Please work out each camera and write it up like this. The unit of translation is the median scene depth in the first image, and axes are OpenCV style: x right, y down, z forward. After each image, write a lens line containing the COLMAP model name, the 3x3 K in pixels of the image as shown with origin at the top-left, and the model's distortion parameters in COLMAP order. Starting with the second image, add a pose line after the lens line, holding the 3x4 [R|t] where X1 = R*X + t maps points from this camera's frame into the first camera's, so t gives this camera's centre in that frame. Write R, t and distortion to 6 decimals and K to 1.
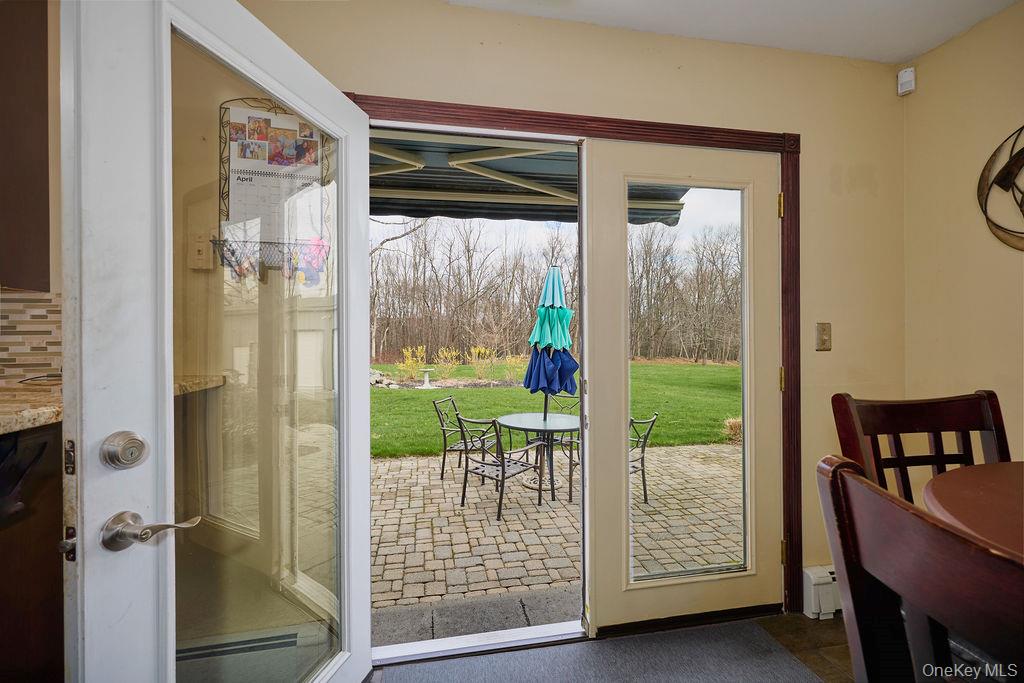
lens RADIAL K [[448.7, 0, 507.9], [0, 448.7, 338.6], [0, 0, 1]] dist [0.000517, -0.000422]
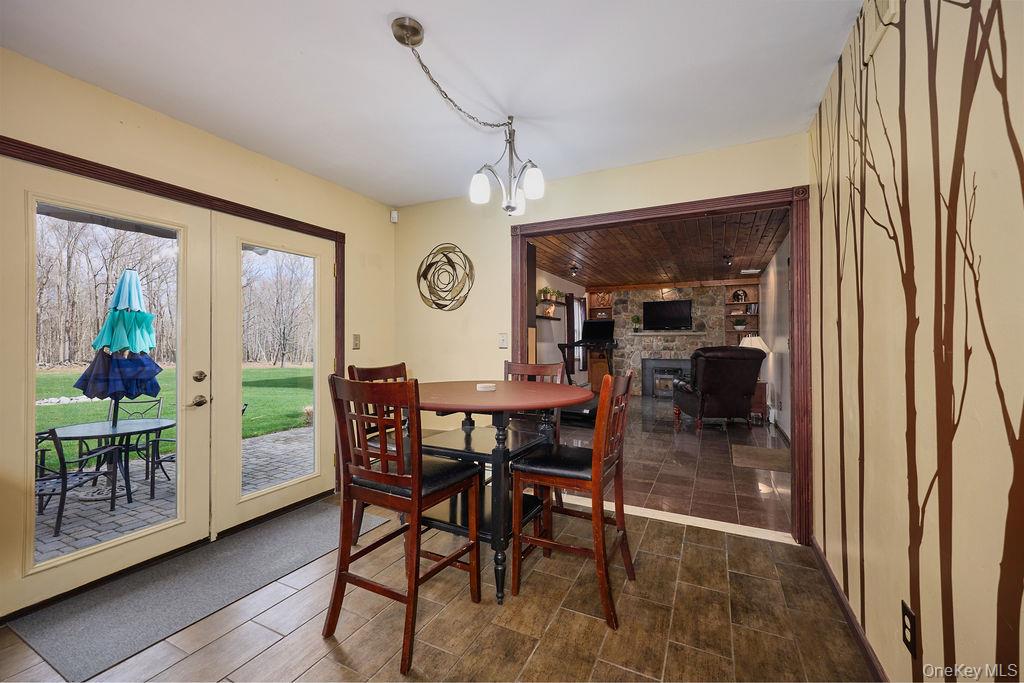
lens RADIAL K [[413.3, 0, 512.2], [0, 413.3, 338.2], [0, 0, 1]] dist [0.003663, 0.000184]
pose [[0.607160, 0.010414, 0.794511, -0.135437], [-0.002321, 0.999933, -0.011333, -0.000469], [-0.794576, 0.005037, 0.607144, -0.277491]]
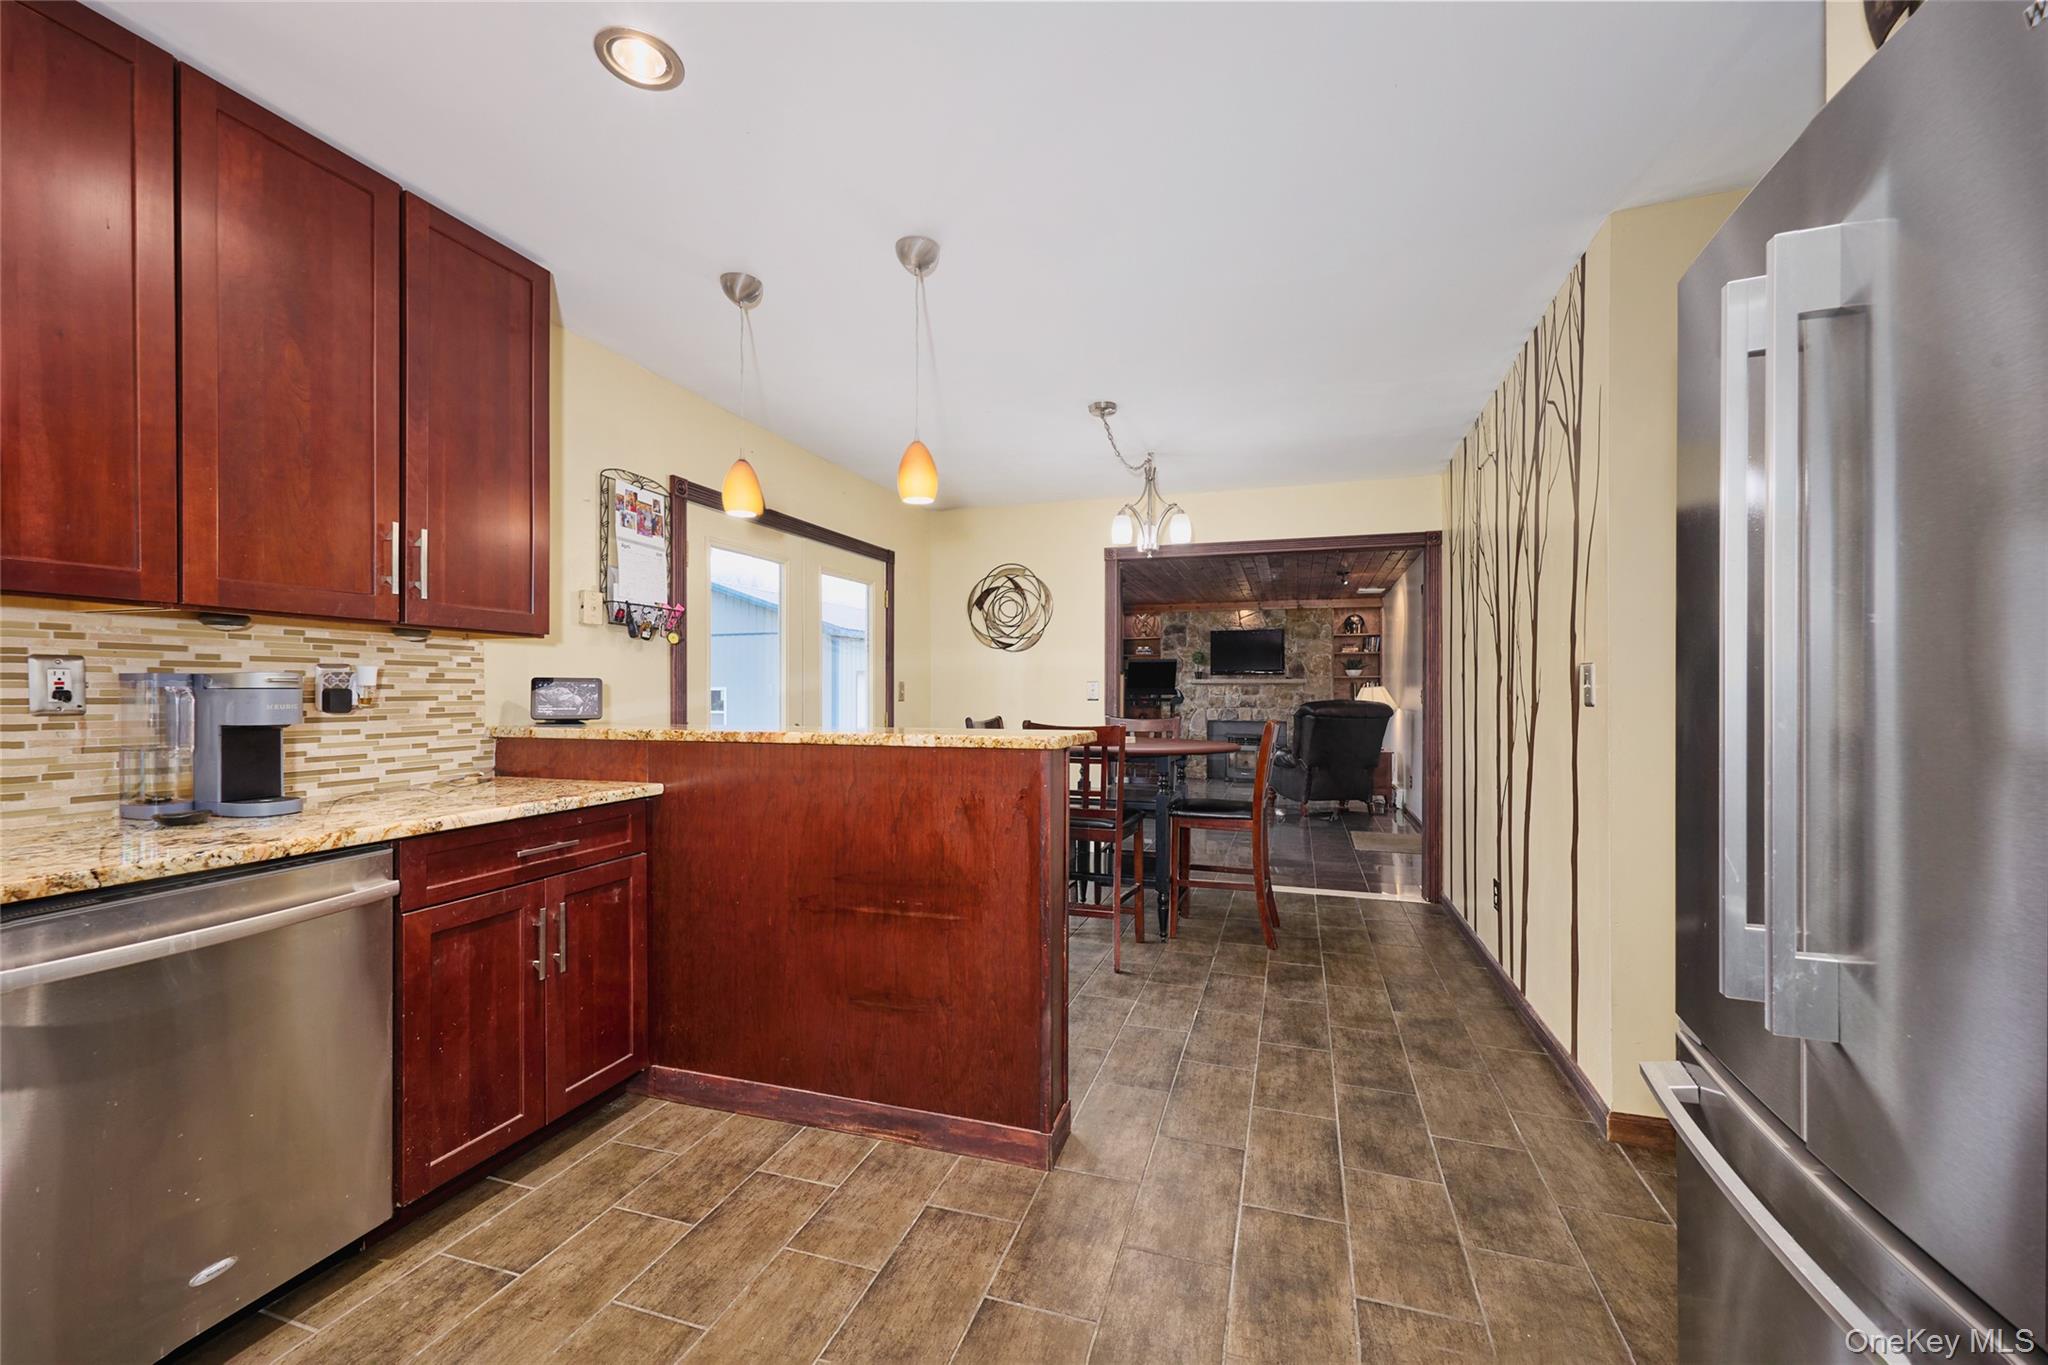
lens RADIAL K [[826.7, 0, 1032.0], [0, 826.7, 695.6], [0, 0, 1]] dist [0.003663, 0.000184]
pose [[0.483689, 0.003580, 0.875232, -0.678358], [-0.005274, 0.999985, -0.001176, 0.004614], [-0.875224, -0.004047, 0.483701, -0.314467]]
